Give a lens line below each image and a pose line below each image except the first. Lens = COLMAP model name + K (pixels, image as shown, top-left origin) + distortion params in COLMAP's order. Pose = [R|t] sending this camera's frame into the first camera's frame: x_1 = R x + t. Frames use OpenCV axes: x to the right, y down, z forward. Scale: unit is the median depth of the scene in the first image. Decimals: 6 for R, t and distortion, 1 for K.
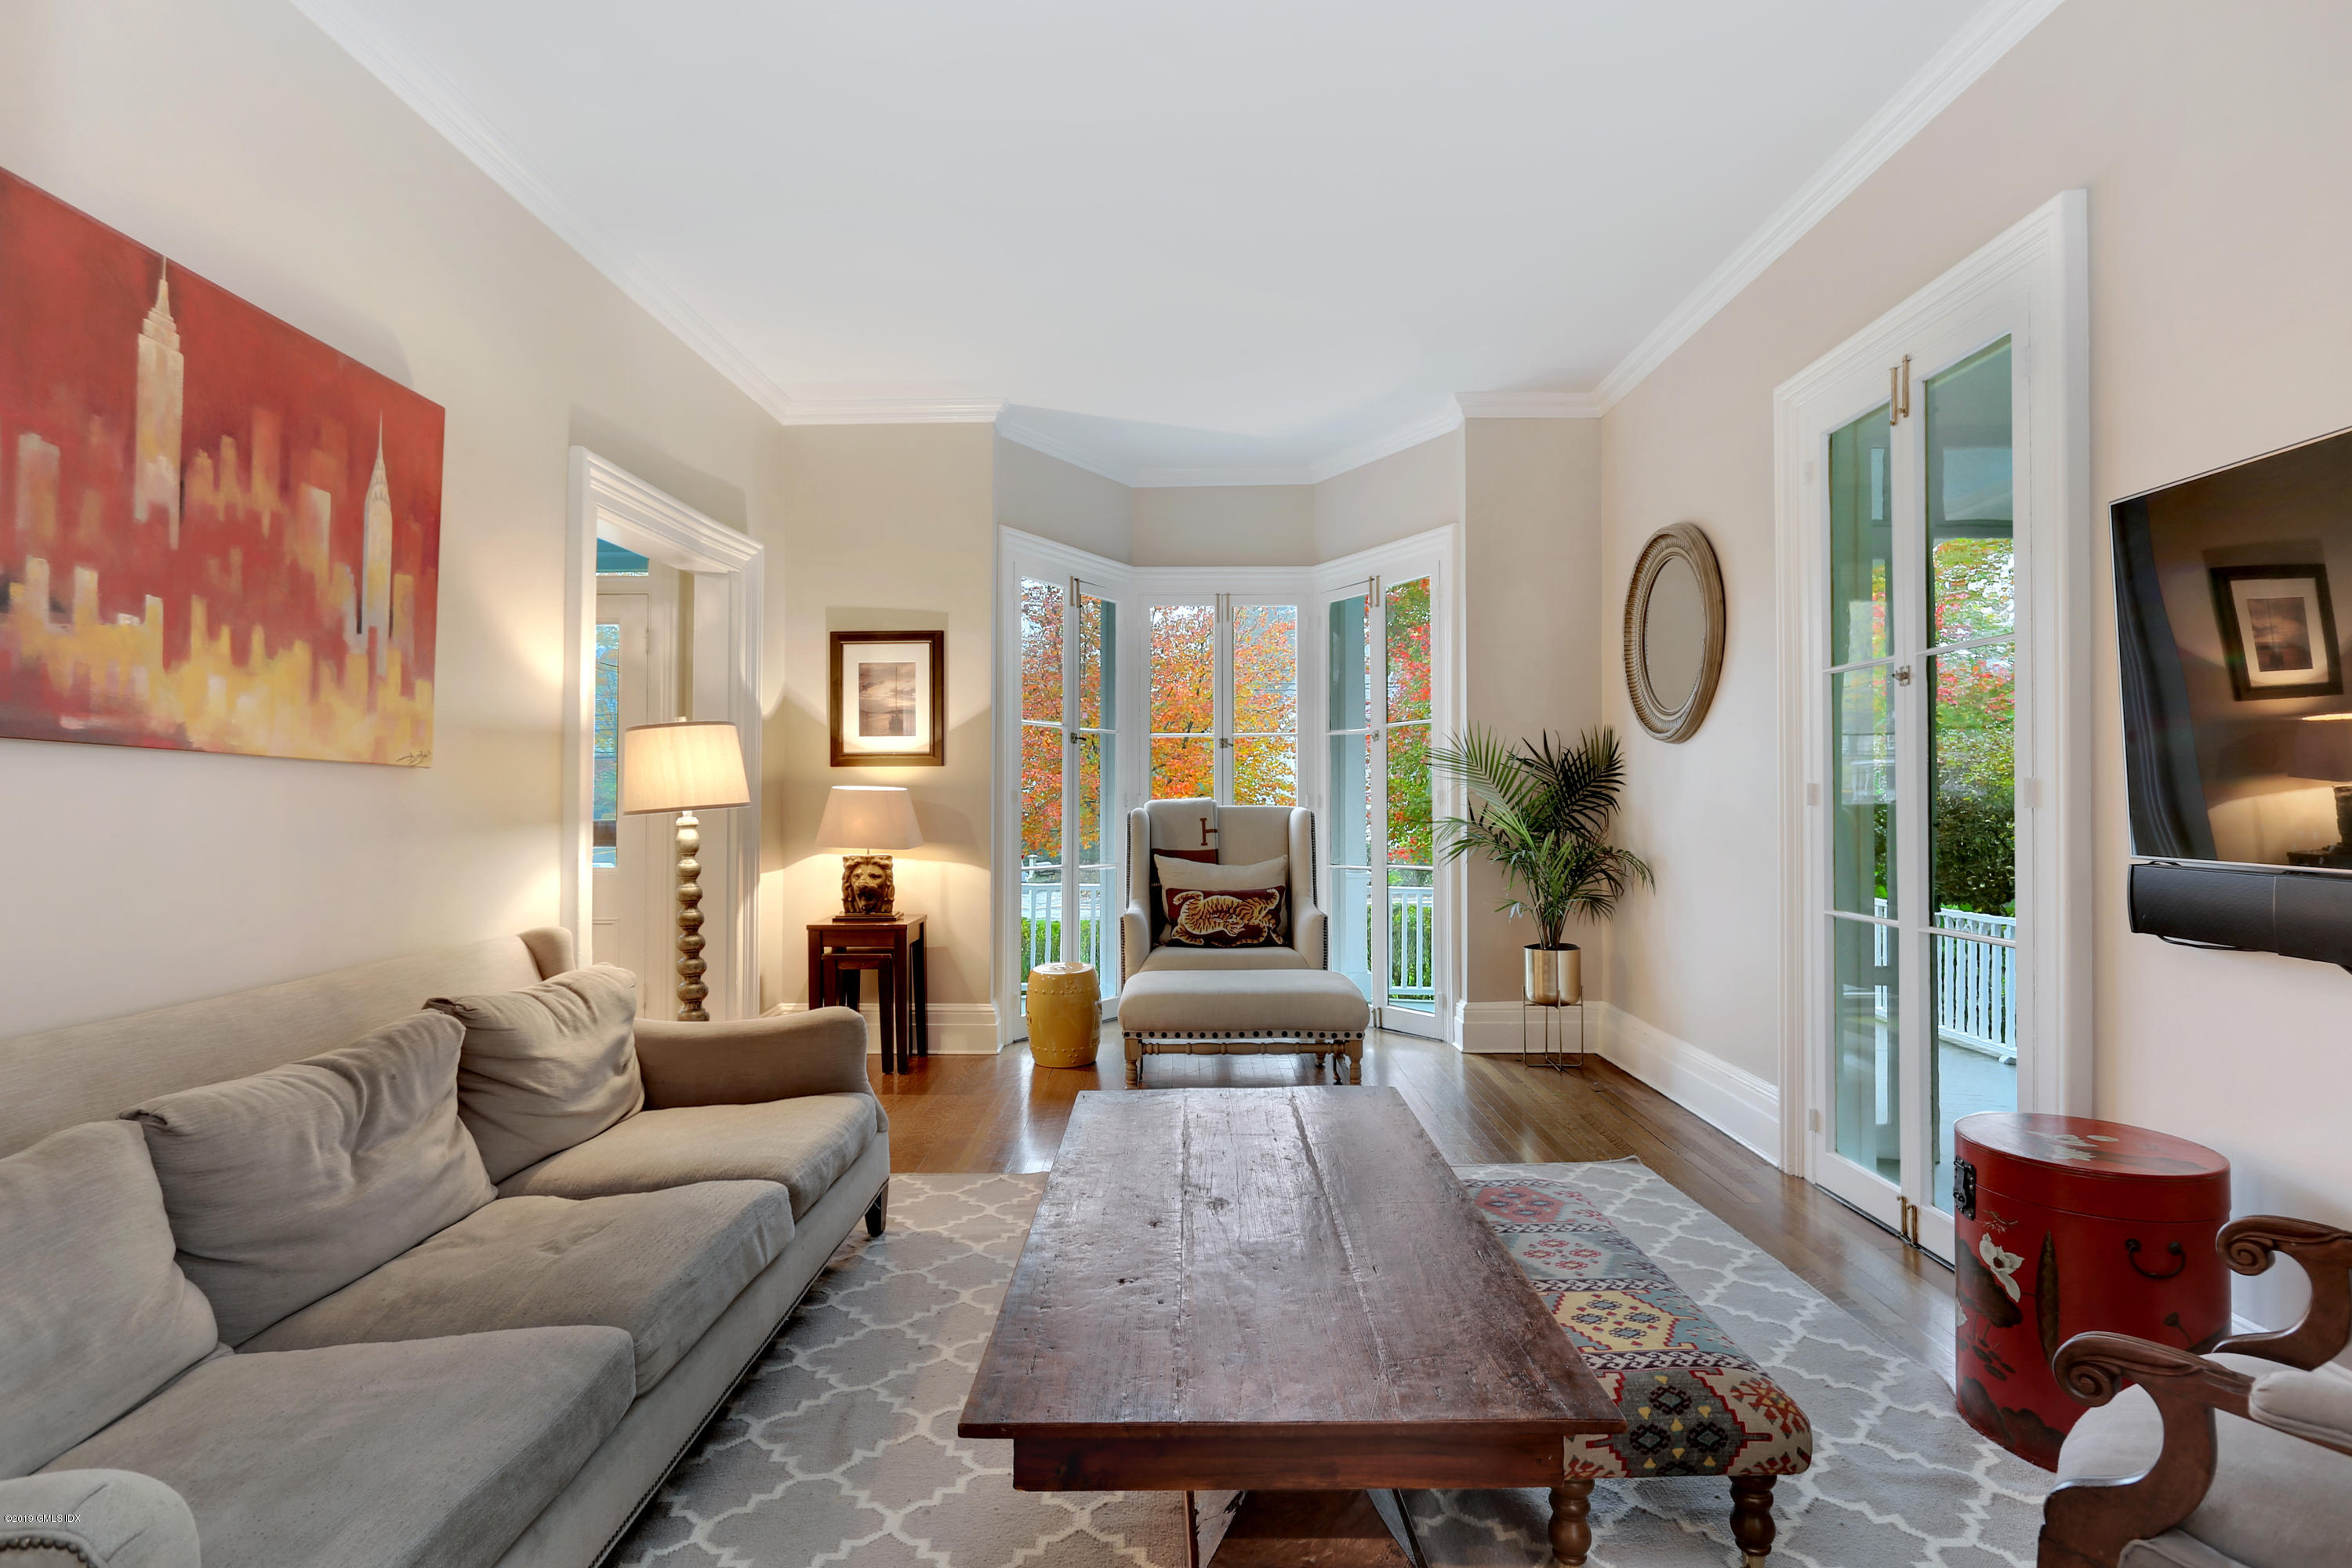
lens RADIAL K [[1153.4, 0, 1173.5], [0, 1153.4, 784.2], [0, 0, 1]] dist [-0.008082, 0.000339]
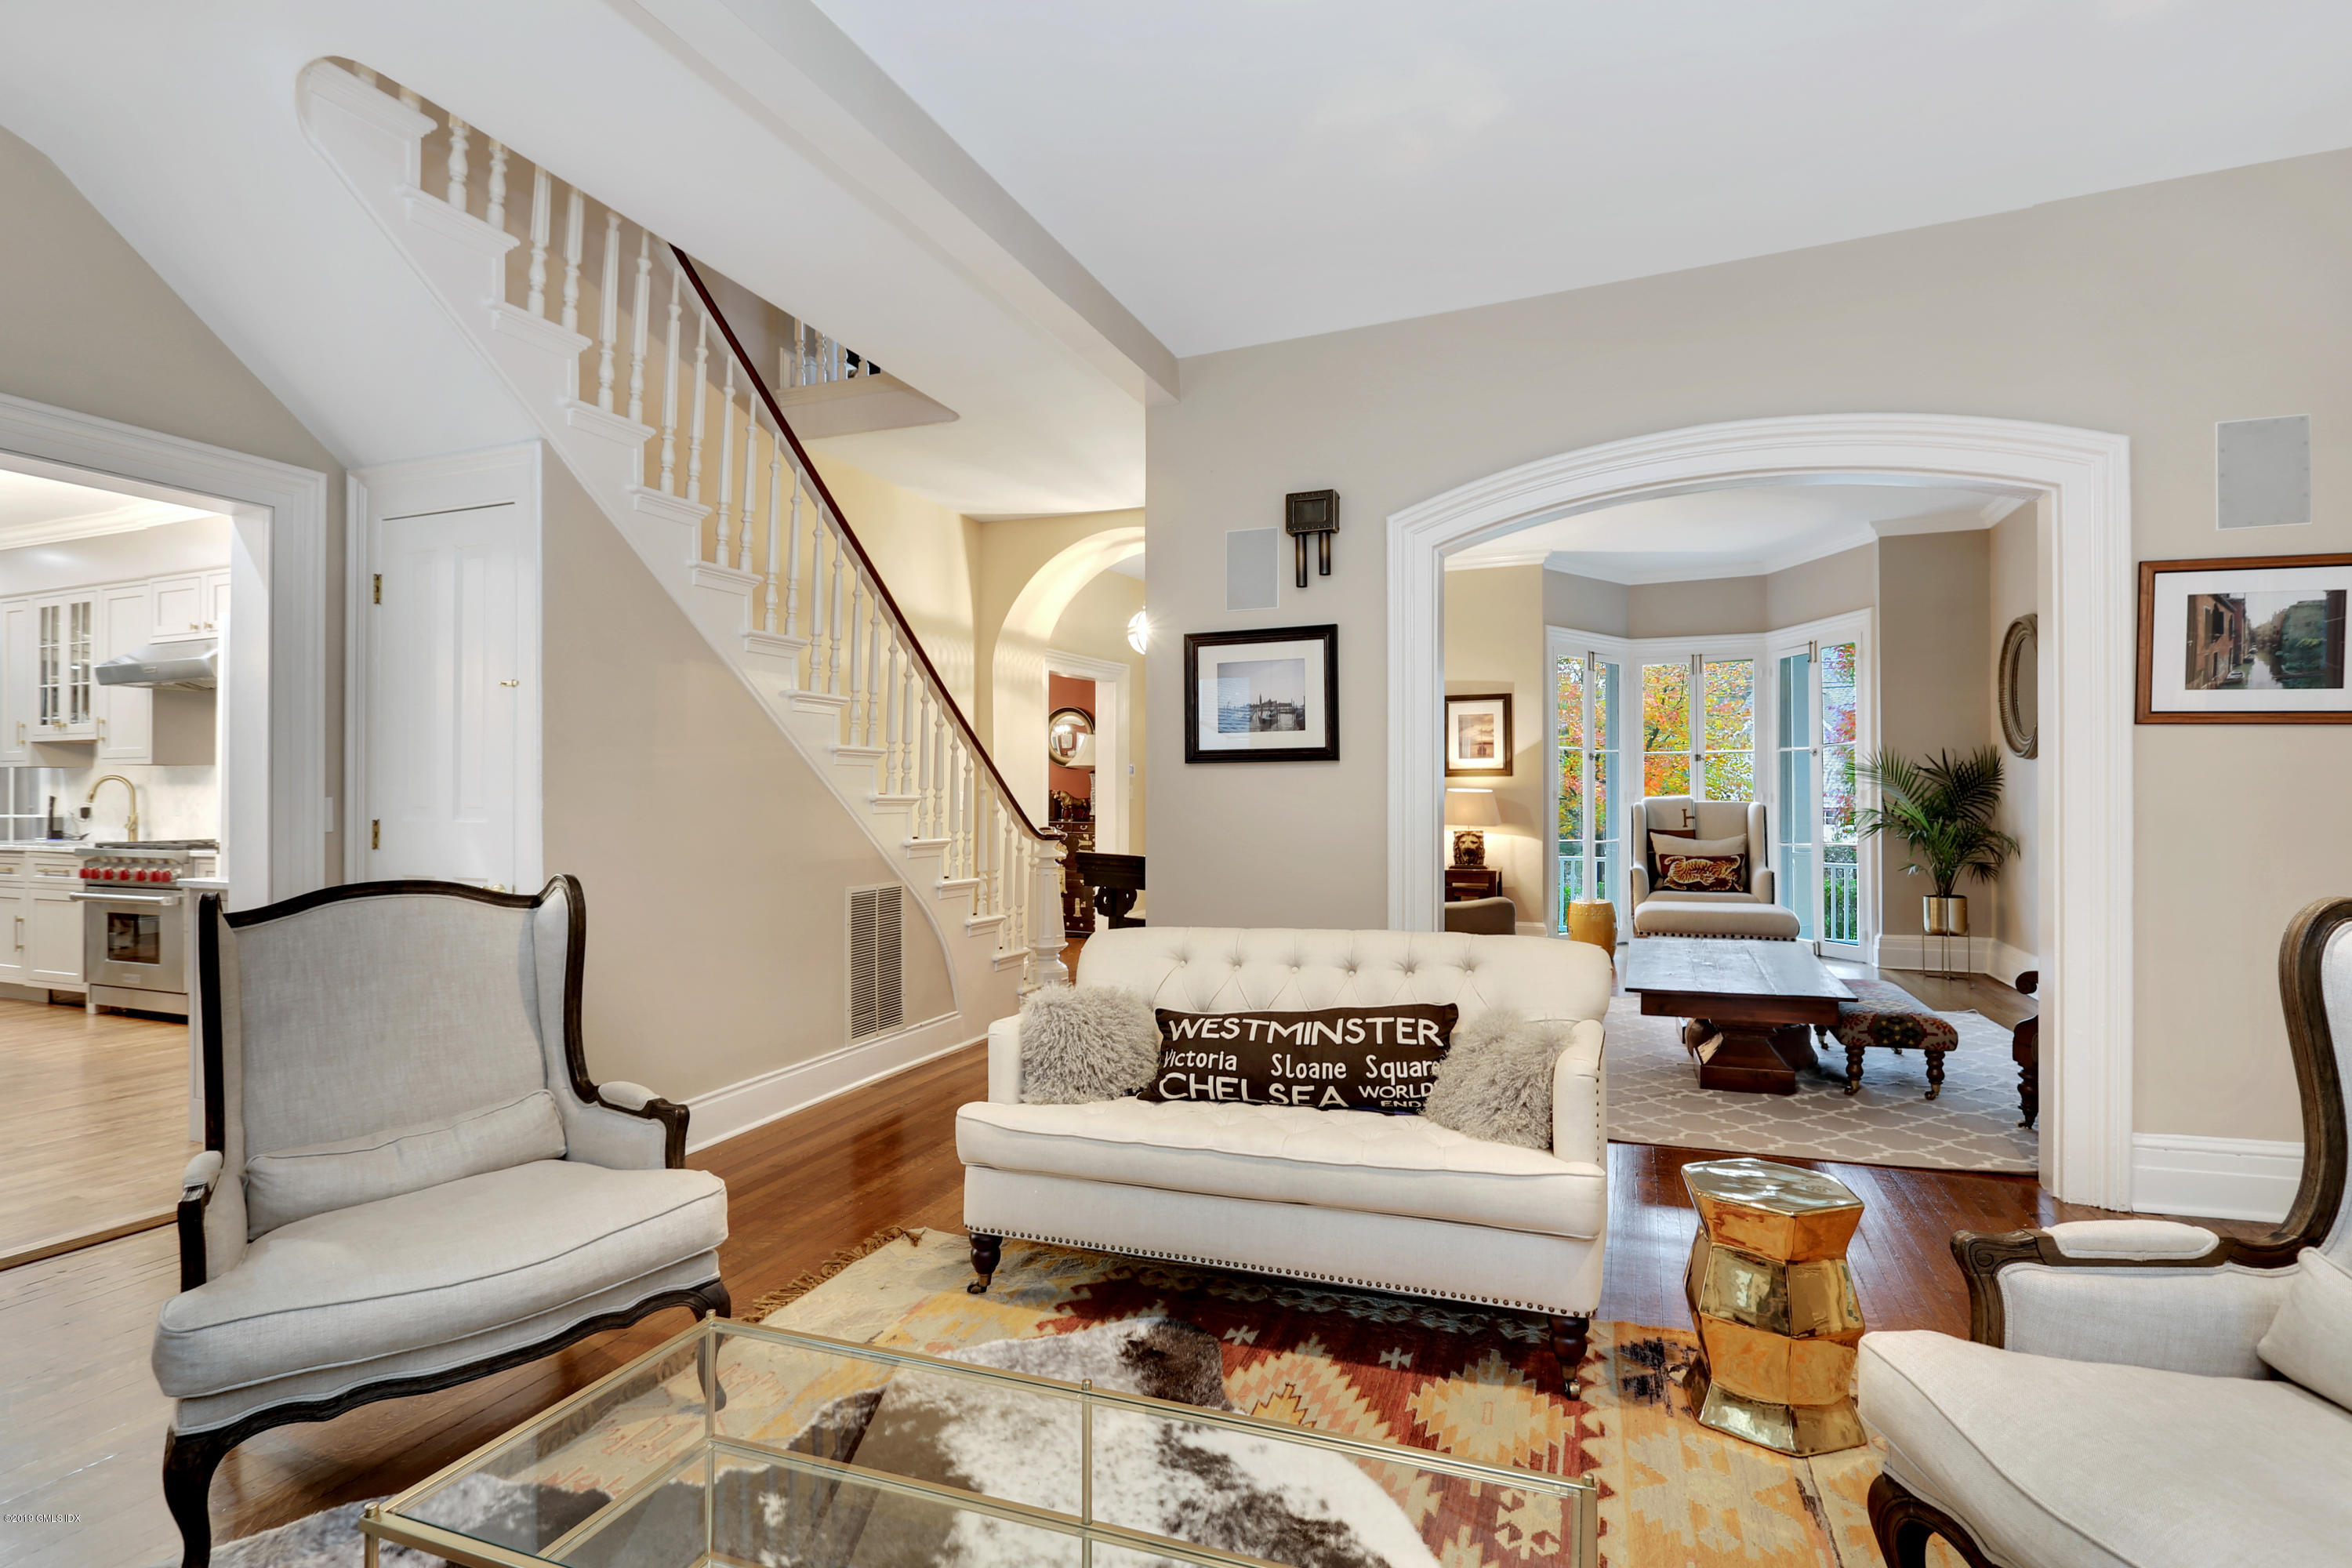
lens RADIAL K [[1131.0, 0, 1186.5], [0, 1131.0, 781.1], [0, 0, 1]] dist [-0.000811, 0.000846]
pose [[0.932325, -0.005037, -0.361586, -0.050227], [0.005058, 0.999987, -0.000889, -0.009889], [0.361586, -0.001000, 0.932338, -0.667086]]
